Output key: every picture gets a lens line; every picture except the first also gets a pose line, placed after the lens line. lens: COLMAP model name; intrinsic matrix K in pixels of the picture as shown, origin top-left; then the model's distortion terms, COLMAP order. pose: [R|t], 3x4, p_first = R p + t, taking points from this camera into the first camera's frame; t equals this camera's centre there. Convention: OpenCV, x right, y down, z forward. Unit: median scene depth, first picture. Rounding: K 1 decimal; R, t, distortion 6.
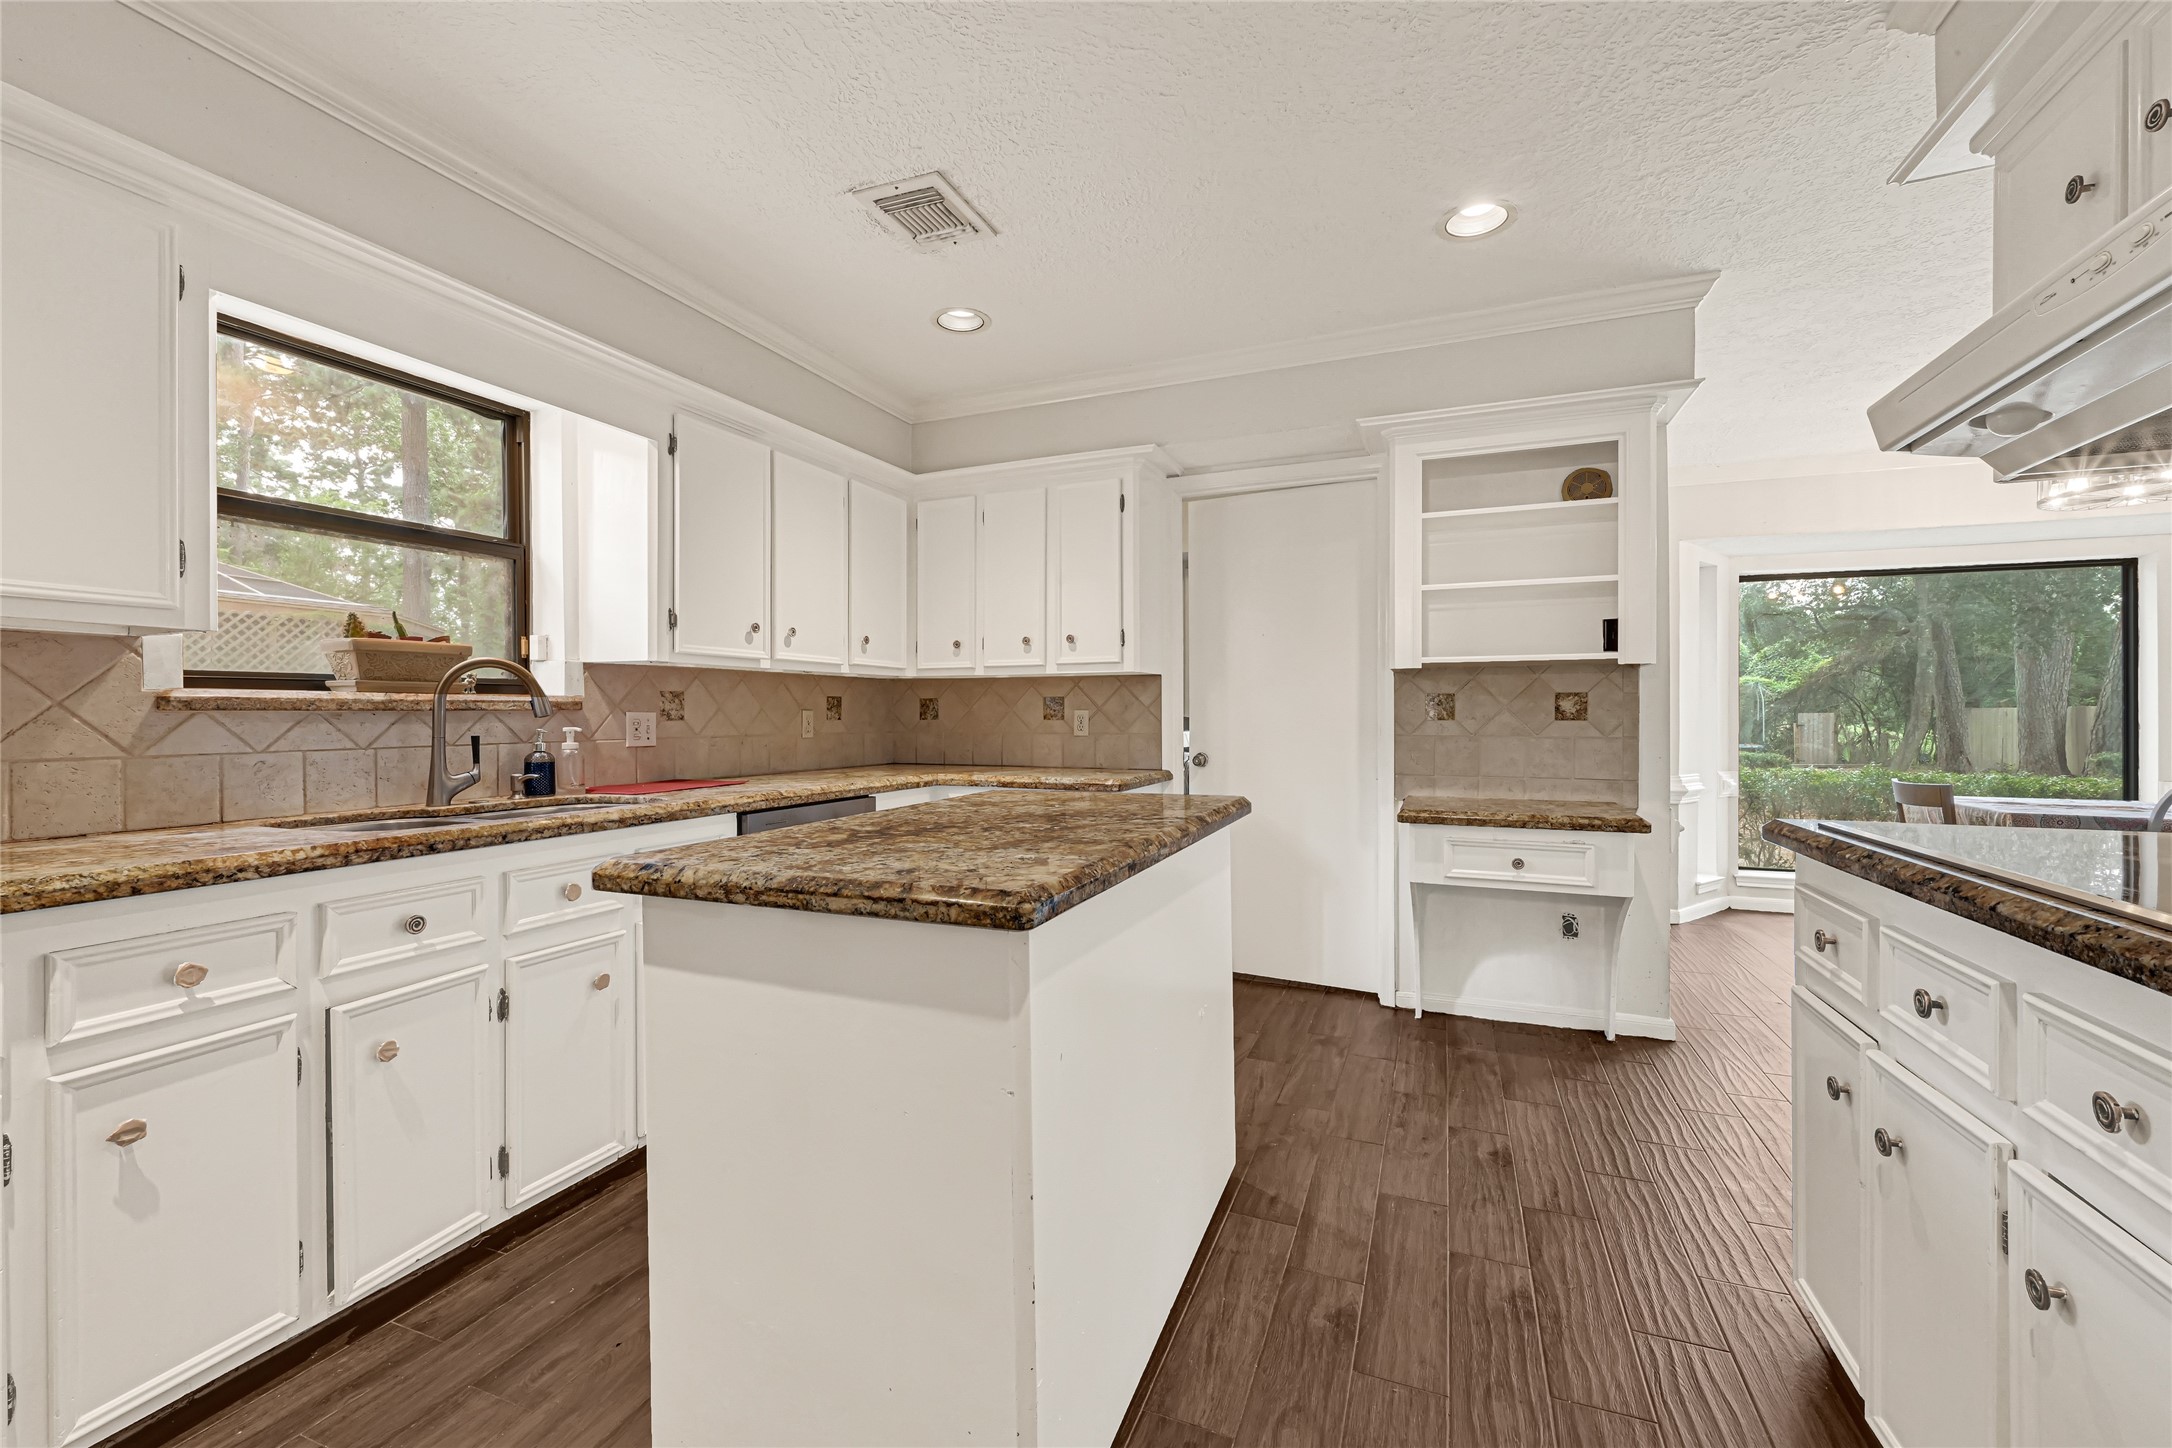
lens RADIAL K [[881.3, 0, 1088.5], [0, 881.3, 720.0], [0, 0, 1]] dist [0.002865, 0.000144]
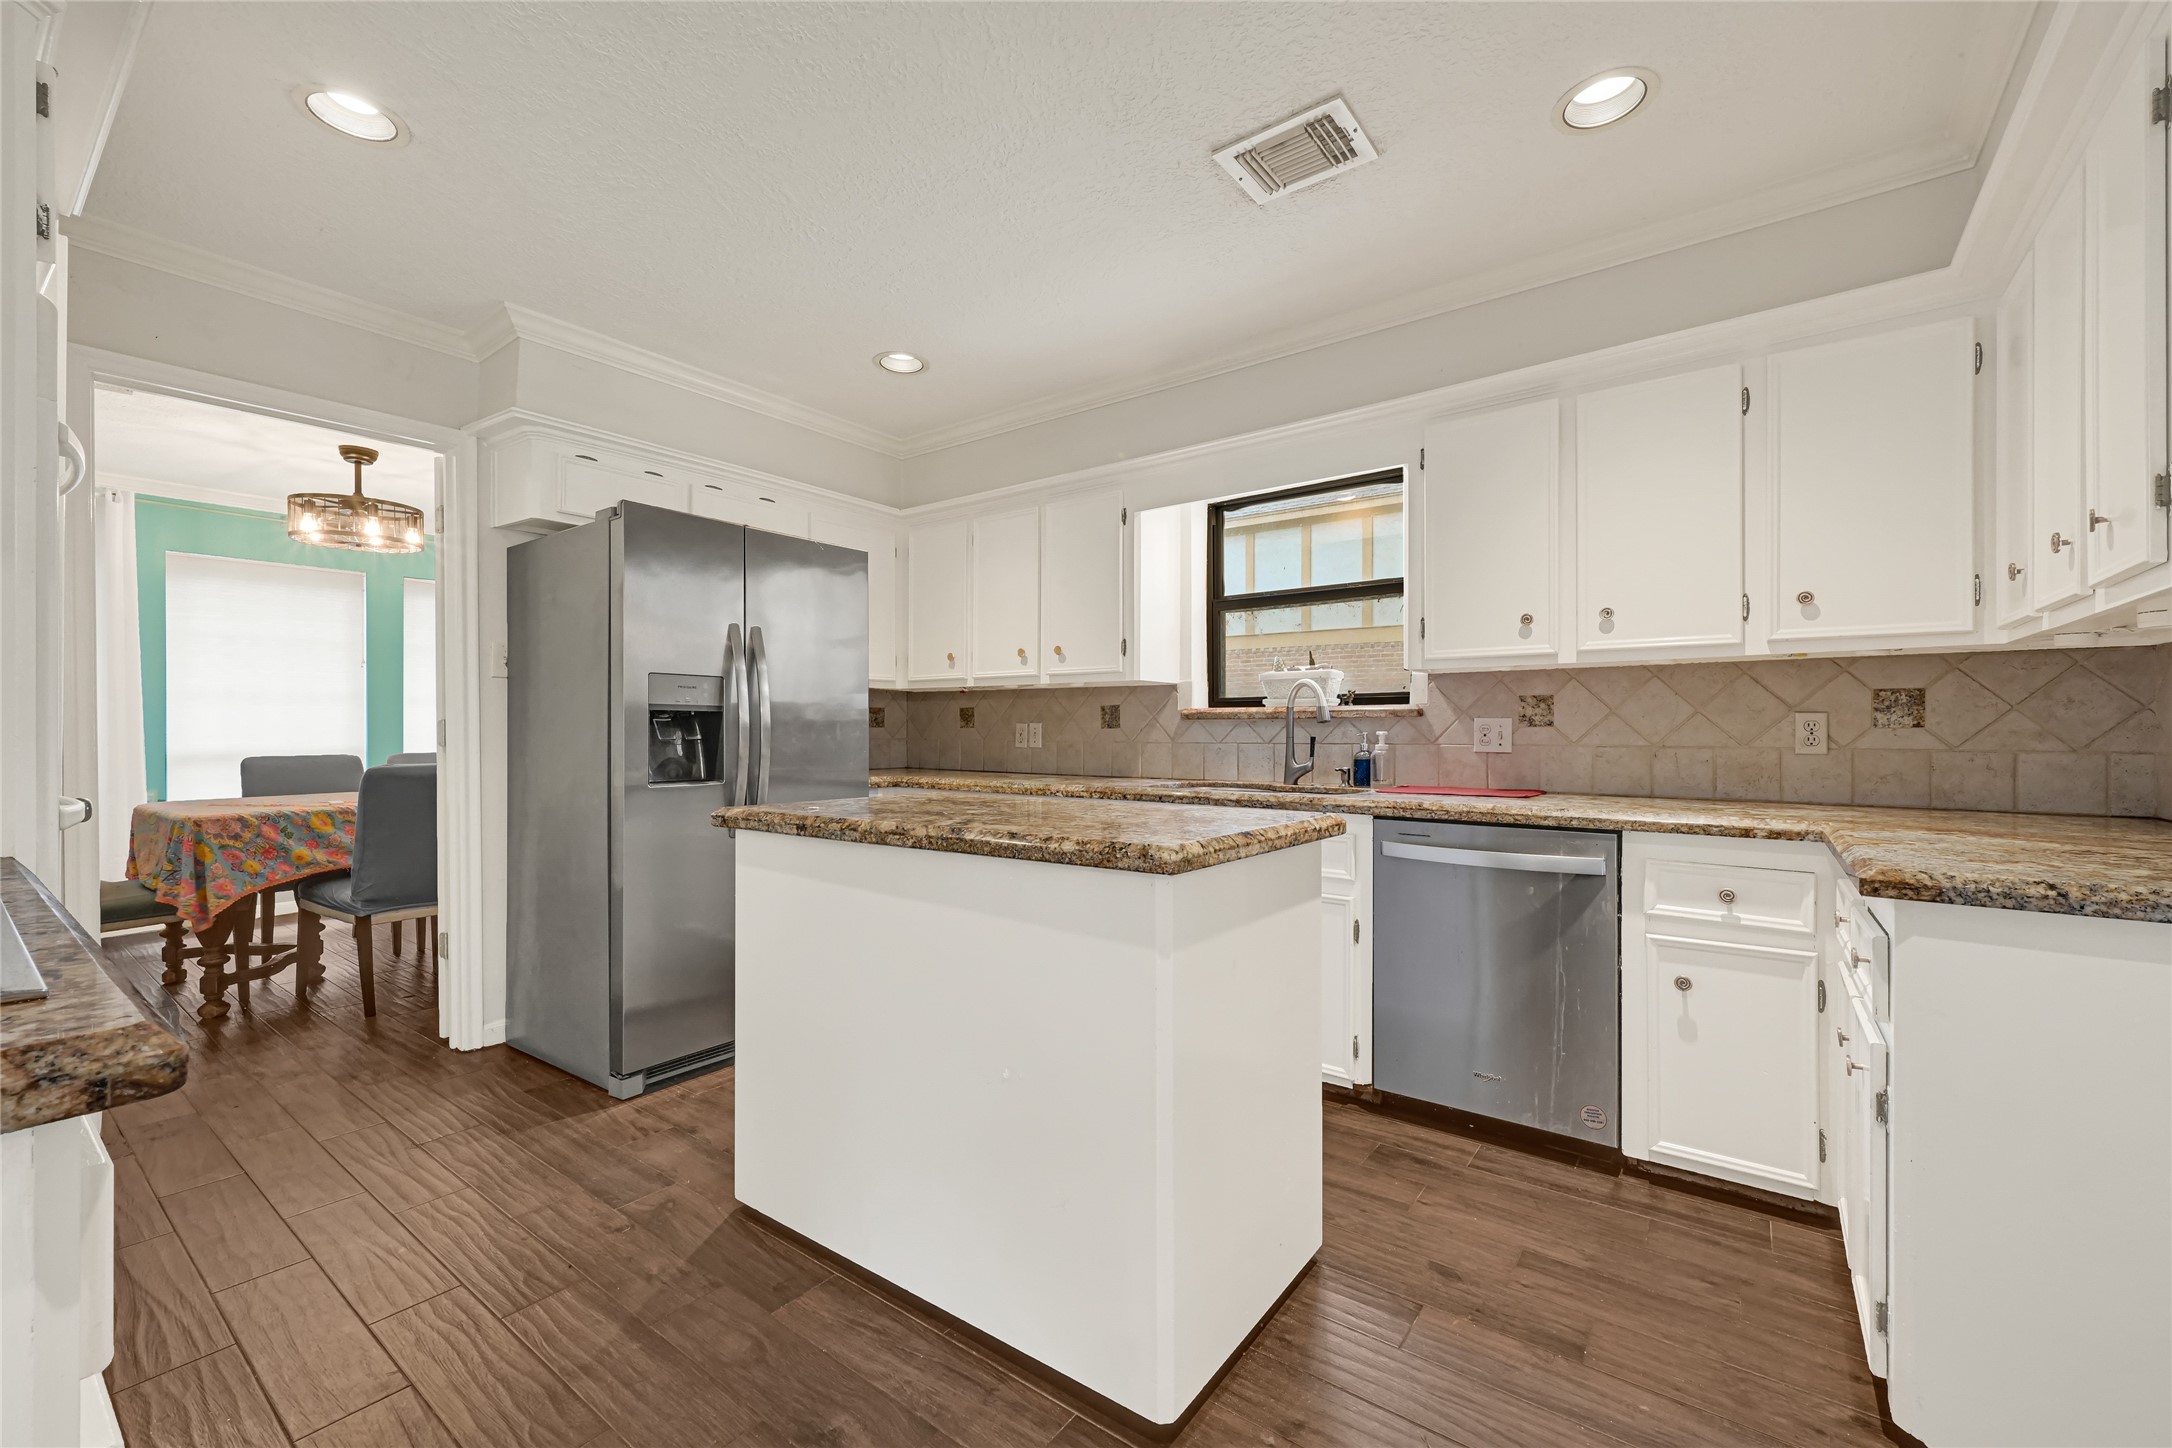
lens RADIAL K [[881.3, 0, 1093.0], [0, 881.3, 725.6], [0, 0, 1]] dist [0.002865, 0.000144]
pose [[-0.247470, 0.001842, -0.968894, 0.603146], [-0.003047, 0.999992, 0.002679, -0.001505], [0.968891, 0.003615, -0.247463, 0.845509]]
